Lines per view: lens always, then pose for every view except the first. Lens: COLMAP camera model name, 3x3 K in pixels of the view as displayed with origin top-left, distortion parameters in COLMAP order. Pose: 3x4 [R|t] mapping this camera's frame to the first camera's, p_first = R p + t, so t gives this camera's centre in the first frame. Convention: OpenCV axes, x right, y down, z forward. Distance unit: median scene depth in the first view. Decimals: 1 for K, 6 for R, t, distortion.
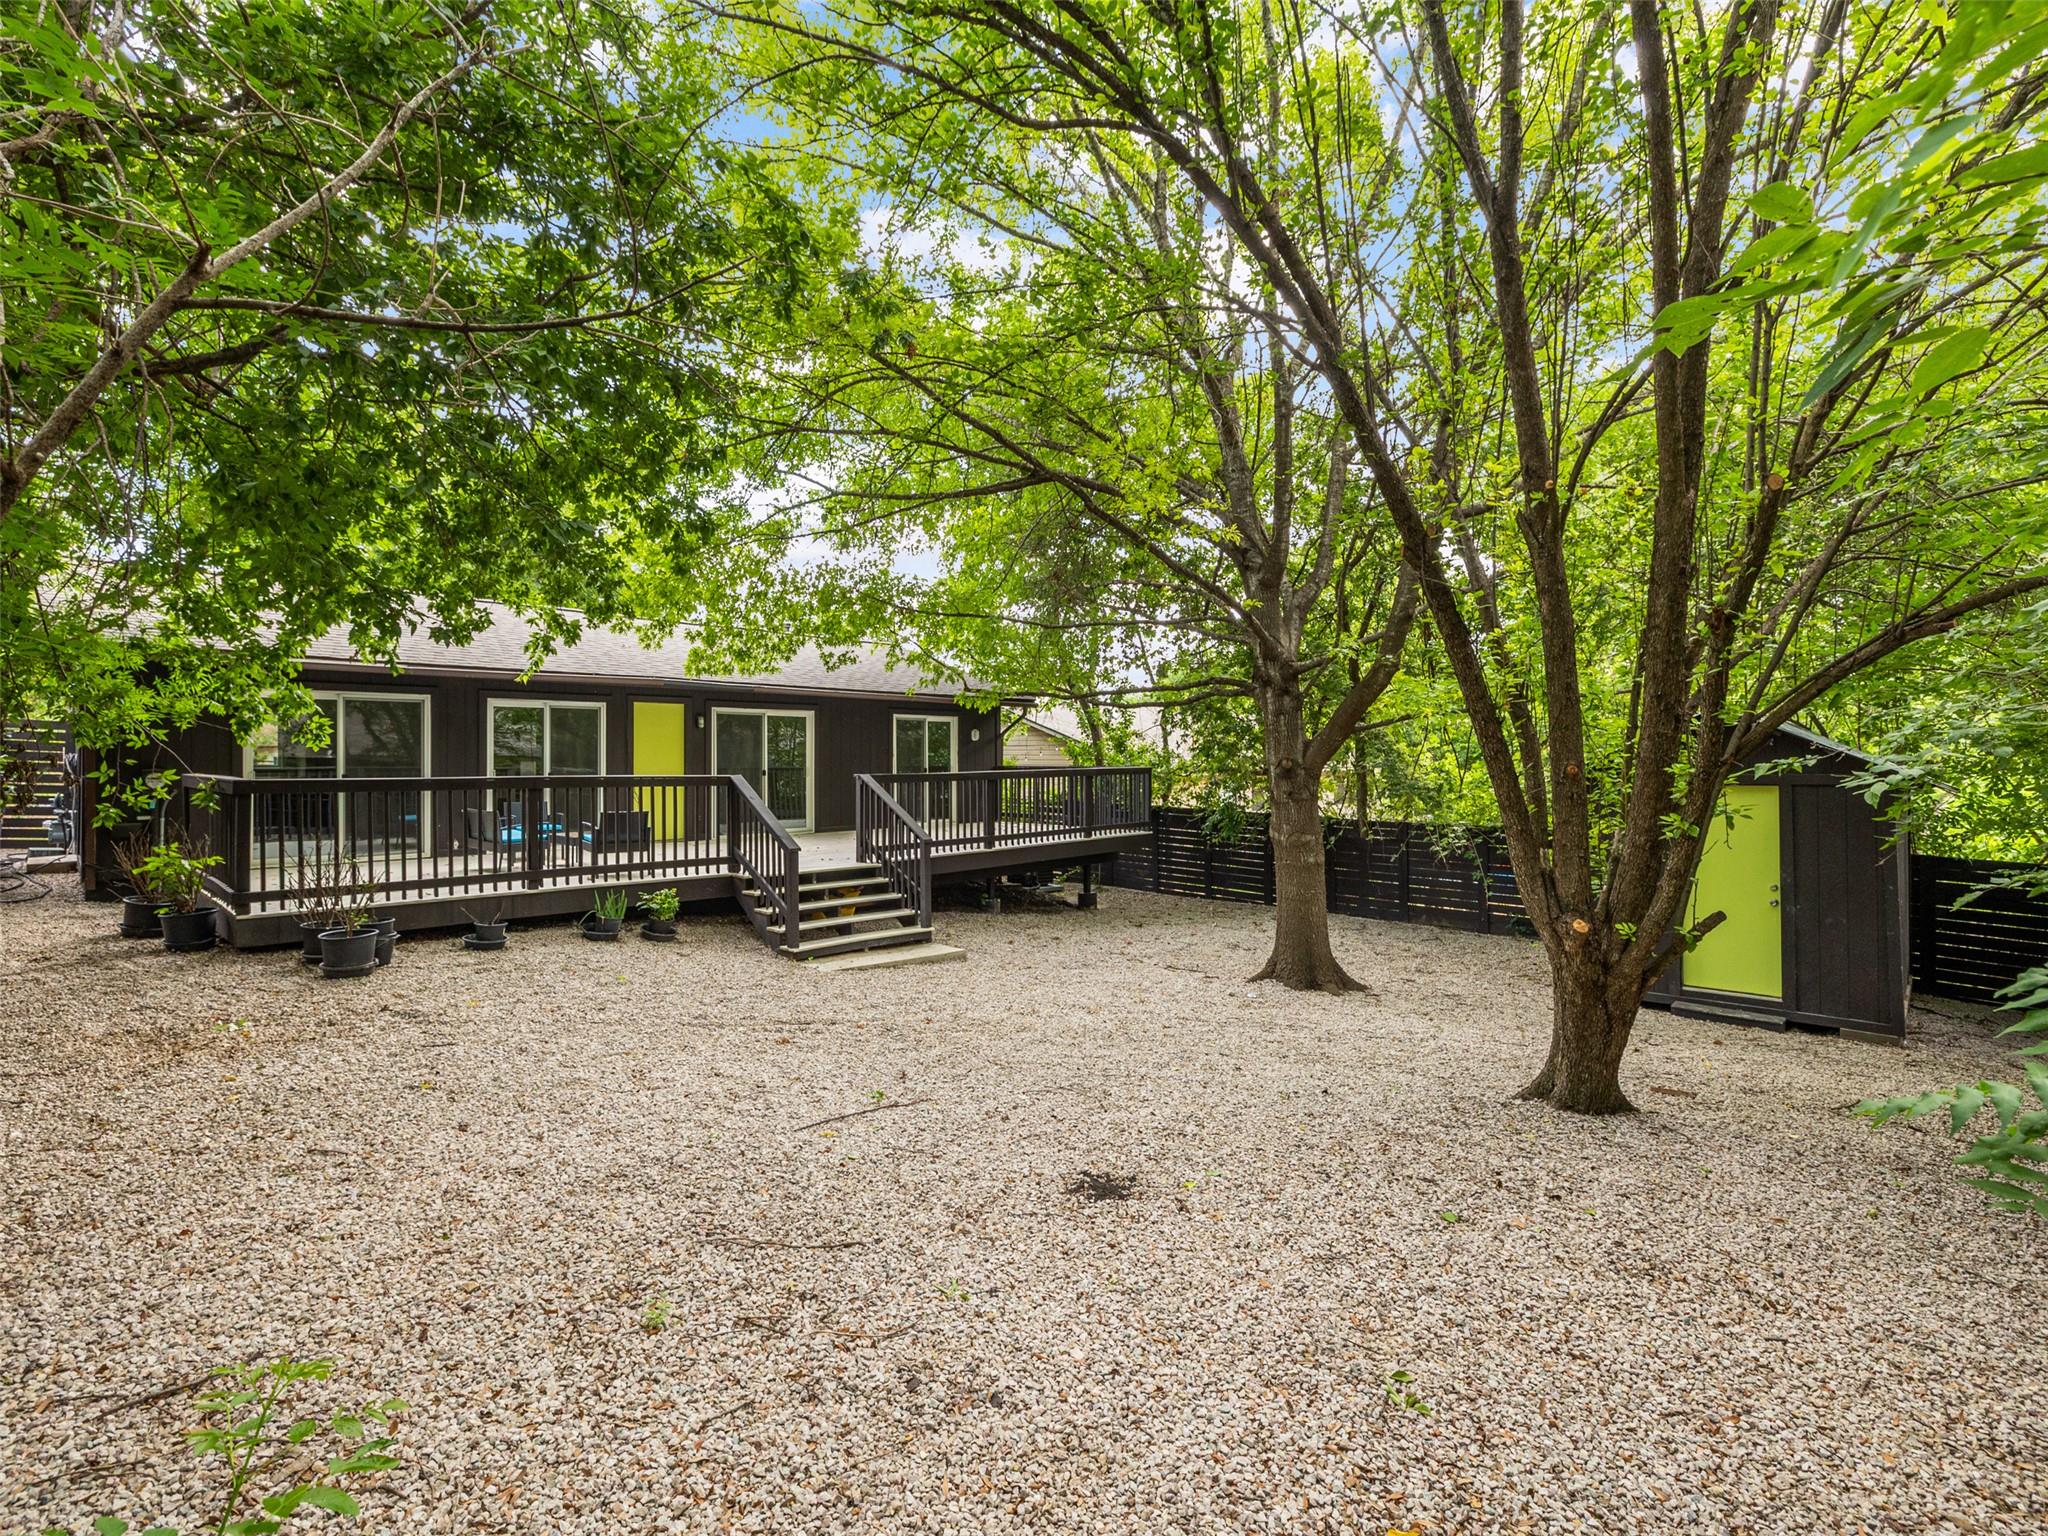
lens RADIAL K [[975.3, 0, 1028.8], [0, 975.3, 756.5], [0, 0, 1]] dist [-0.002142, 0.000142]
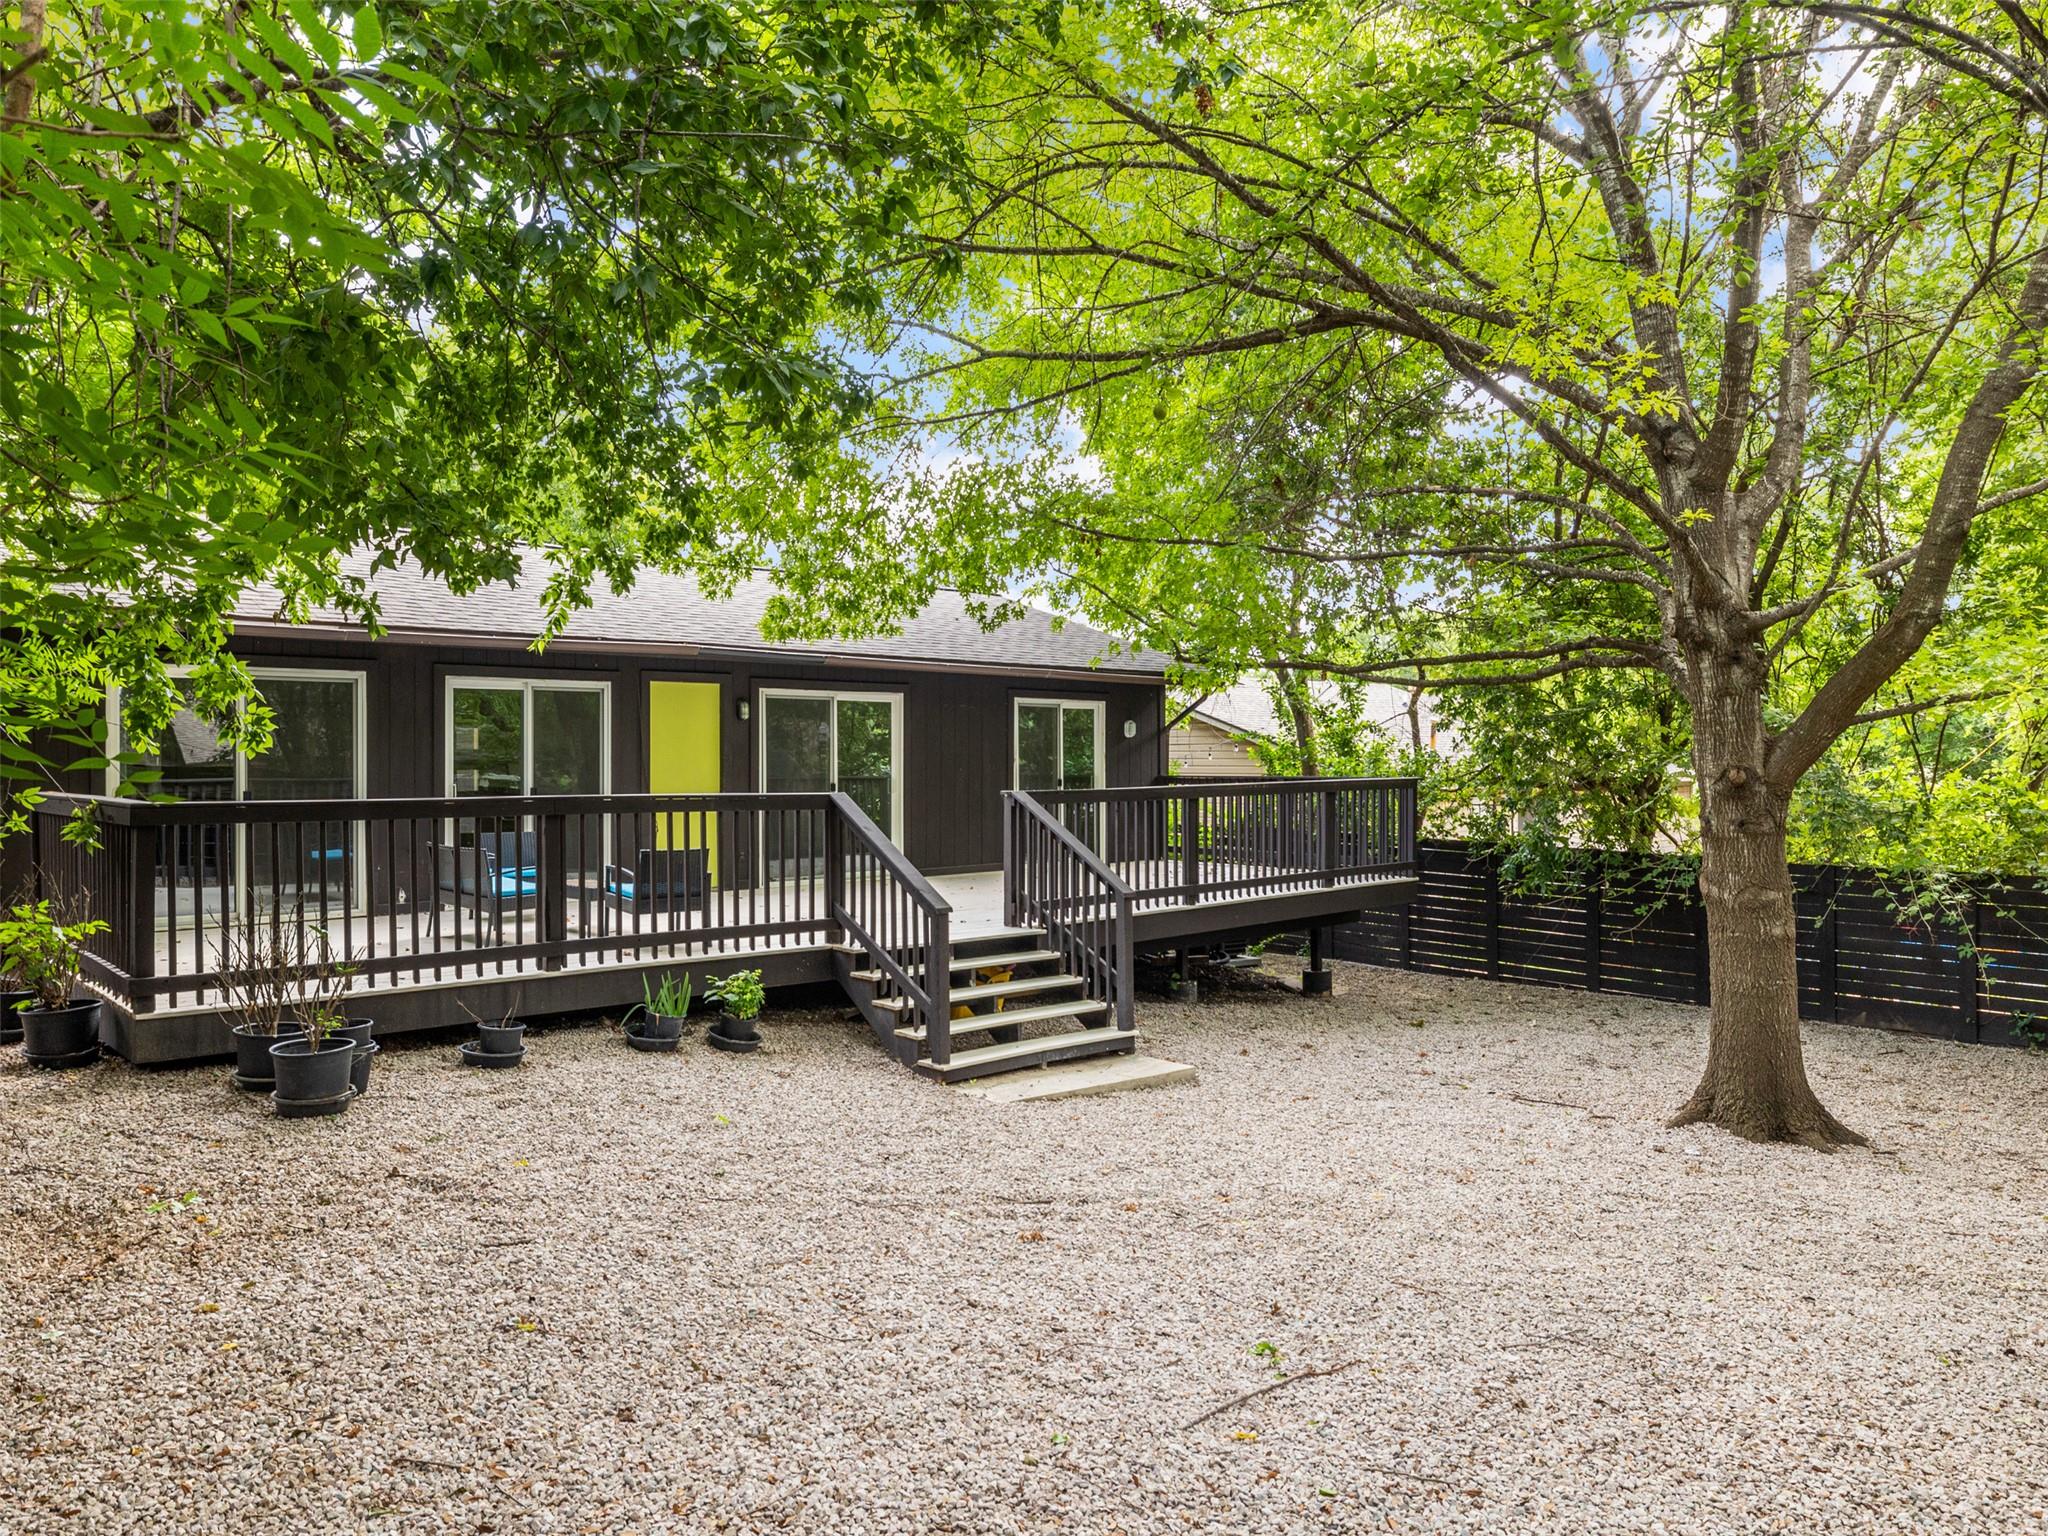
lens RADIAL K [[1408.9, 0, 1024.0], [0, 1408.9, 768.0], [0, 0, 1]] dist [0.000545, -0.002626]
pose [[0.998277, -0.000771, -0.058680, -0.129925], [0.001156, 0.999978, 0.006520, -0.003750], [0.058673, -0.006577, 0.998256, 0.079270]]
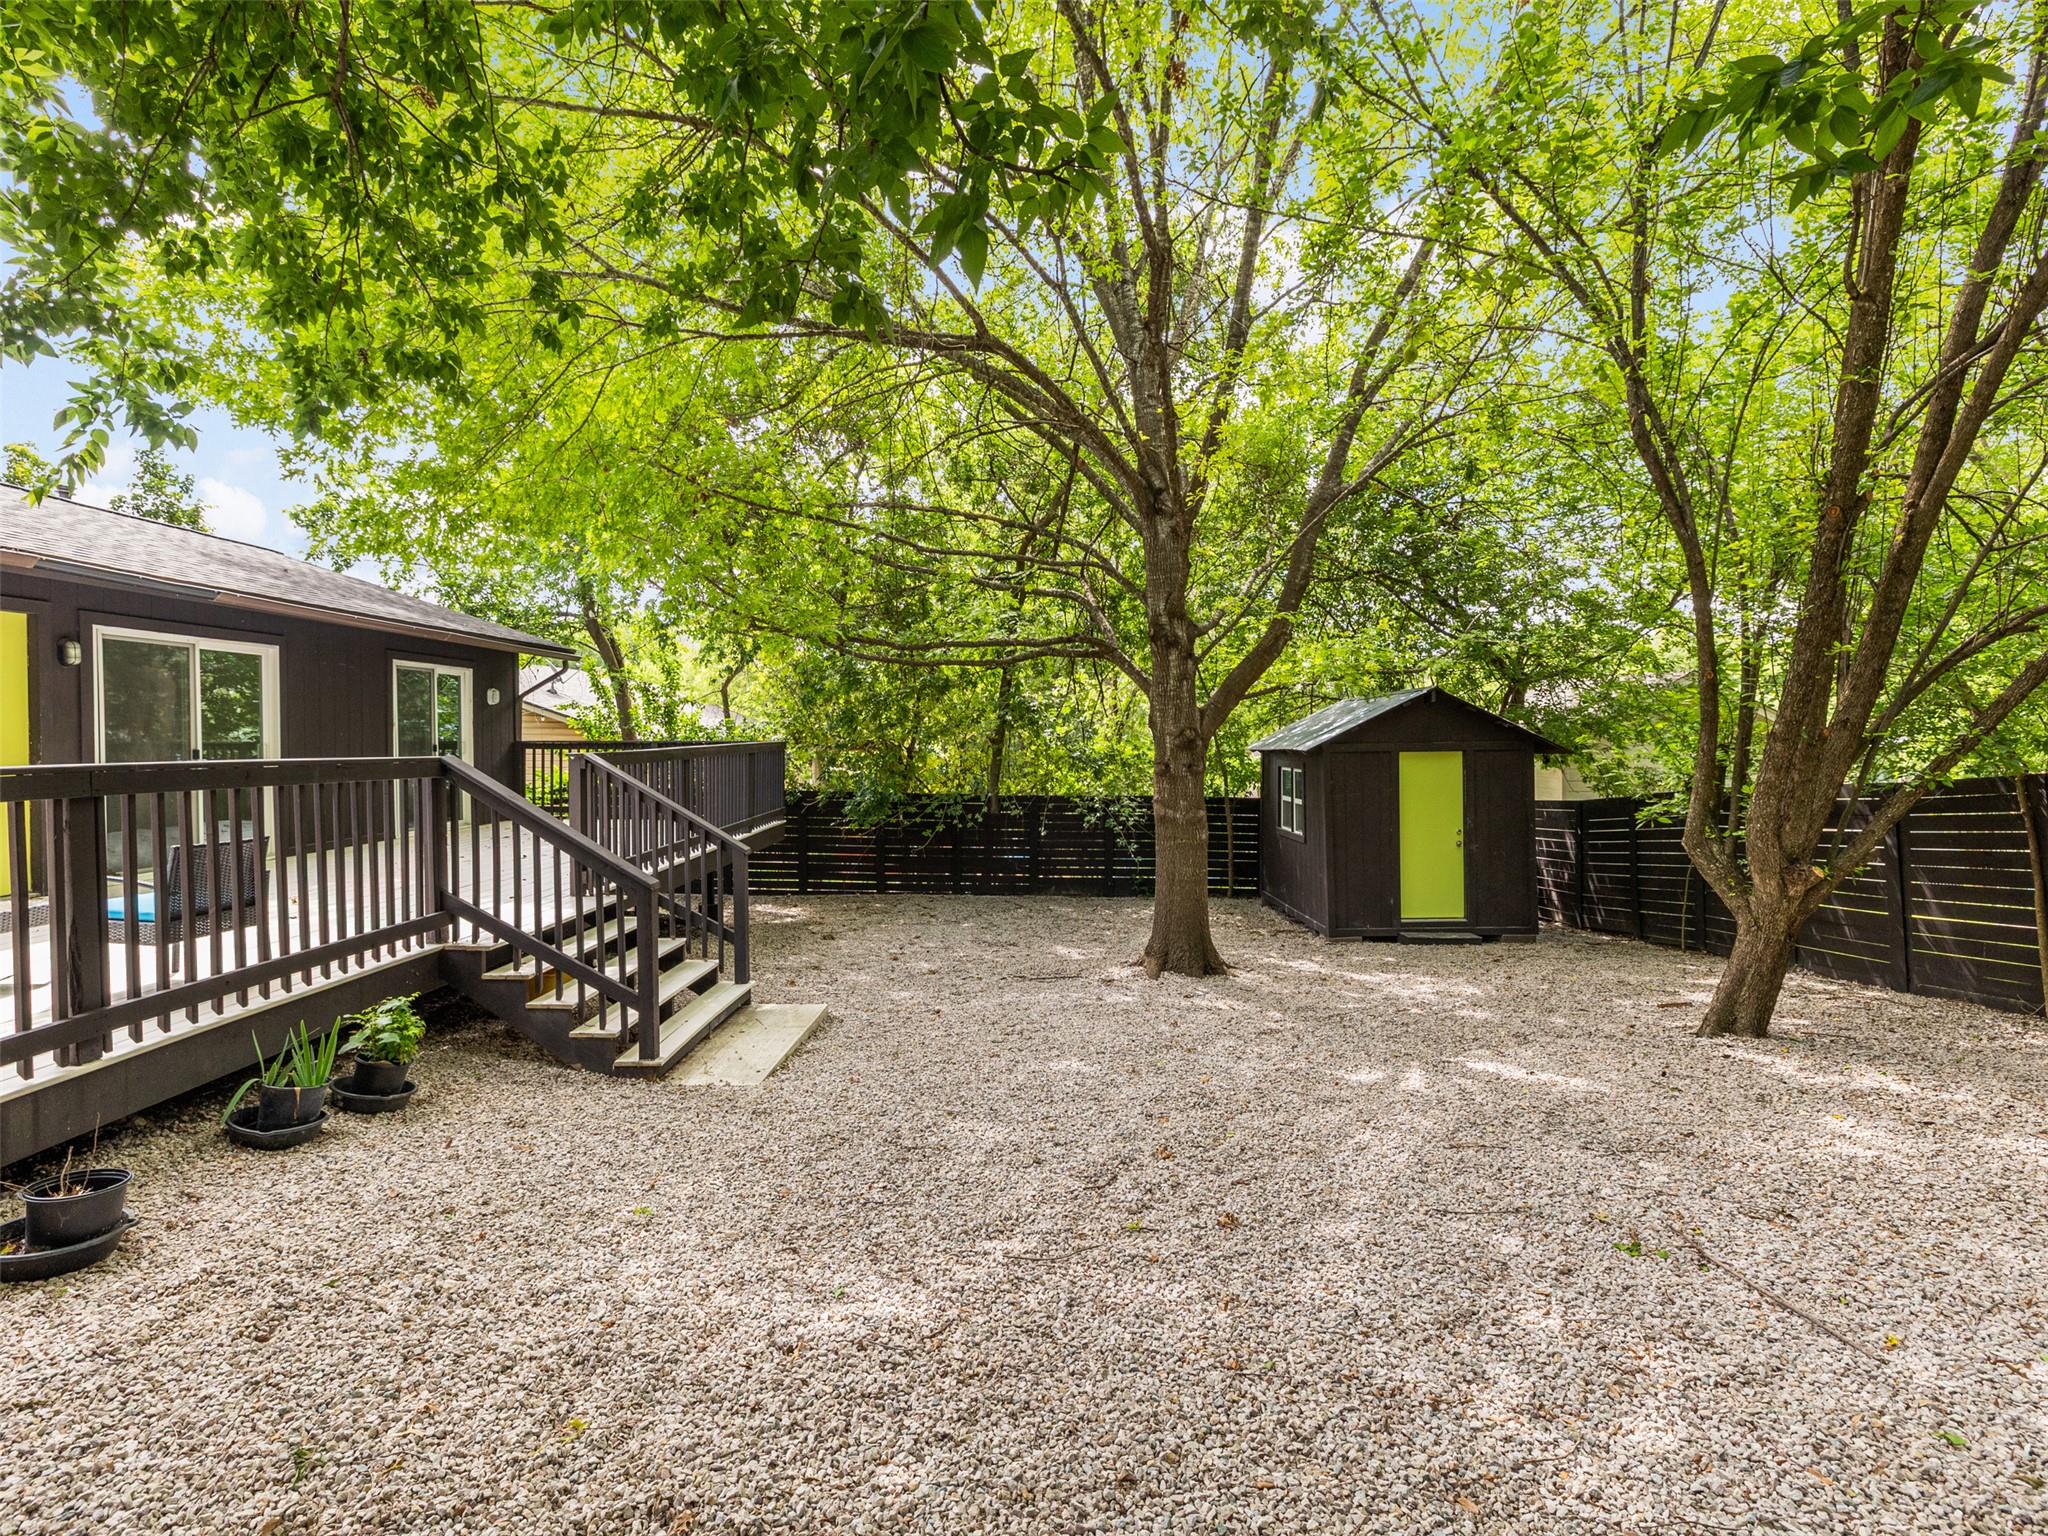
lens RADIAL K [[975.3, 0, 1028.8], [0, 975.3, 756.5], [0, 0, 1]] dist [-0.002142, 0.000142]
pose [[0.721049, -0.016254, 0.692694, -0.462833], [-0.000236, 0.999719, 0.023704, 0.007401], [-0.692884, -0.017255, 0.720842, 0.437513]]
